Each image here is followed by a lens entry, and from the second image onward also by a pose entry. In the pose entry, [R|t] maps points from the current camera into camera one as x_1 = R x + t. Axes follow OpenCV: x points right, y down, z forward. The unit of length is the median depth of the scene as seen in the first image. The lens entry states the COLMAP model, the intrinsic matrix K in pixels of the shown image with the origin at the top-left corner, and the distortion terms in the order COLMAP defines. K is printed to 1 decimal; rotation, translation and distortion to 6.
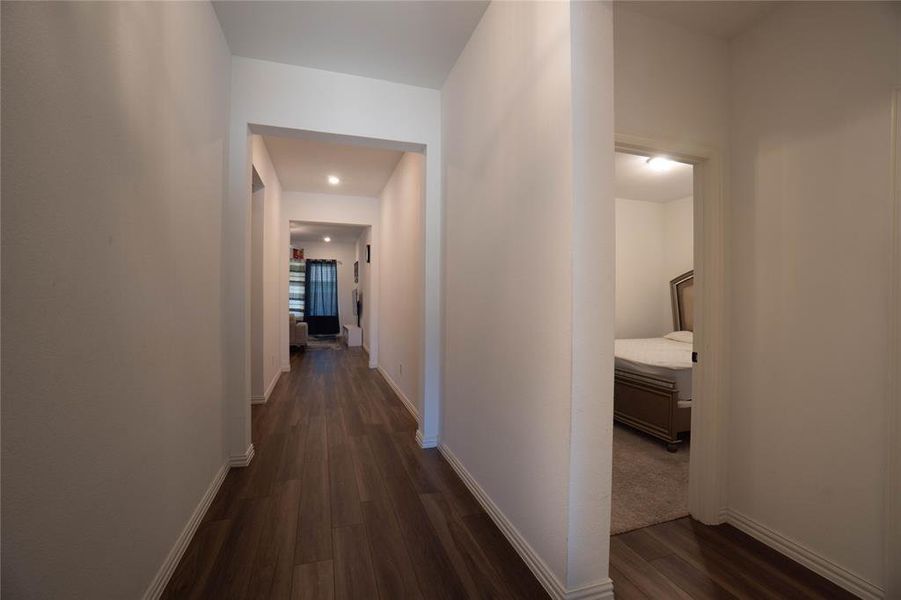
lens RADIAL K [[405.9, 0, 450.7], [0, 405.9, 296.6], [0, 0, 1]] dist [-0.010546, 0.002695]
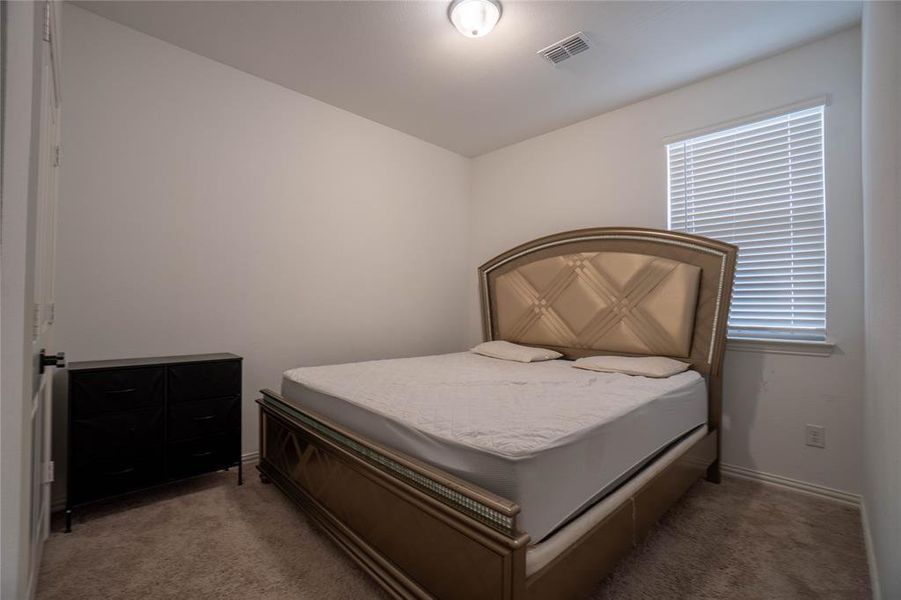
lens RADIAL K [[405.9, 0, 448.5], [0, 405.9, 301.8], [0, 0, 1]] dist [-0.010546, 0.002695]
pose [[0.900900, 0.010628, 0.433897, 0.447240], [-0.007154, 0.999928, -0.009640, 0.057735], [-0.433968, 0.005580, 0.900911, 0.904104]]
